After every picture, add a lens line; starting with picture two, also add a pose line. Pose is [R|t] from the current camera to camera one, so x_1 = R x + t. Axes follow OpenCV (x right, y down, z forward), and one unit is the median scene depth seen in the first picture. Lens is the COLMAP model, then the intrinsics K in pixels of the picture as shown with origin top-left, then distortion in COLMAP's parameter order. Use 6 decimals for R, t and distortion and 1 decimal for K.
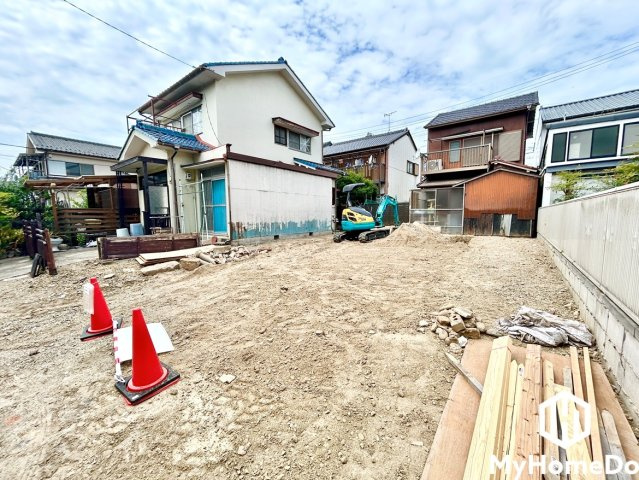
lens RADIAL K [[257.7, 0, 319.2], [0, 257.7, 240.8], [0, 0, 1]] dist [0.000023, 0.000682]
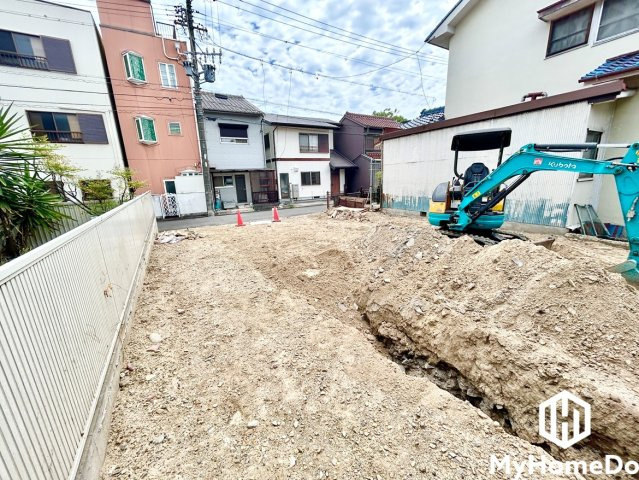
lens RADIAL K [[257.7, 0, 319.7], [0, 257.7, 241.6], [0, 0, 1]] dist [0.000023, 0.000682]
pose [[-0.371422, 0.244107, -0.895800, 0.778362], [-0.055886, 0.957192, 0.284008, -0.153906], [0.926781, 0.155550, -0.341880, 0.980450]]
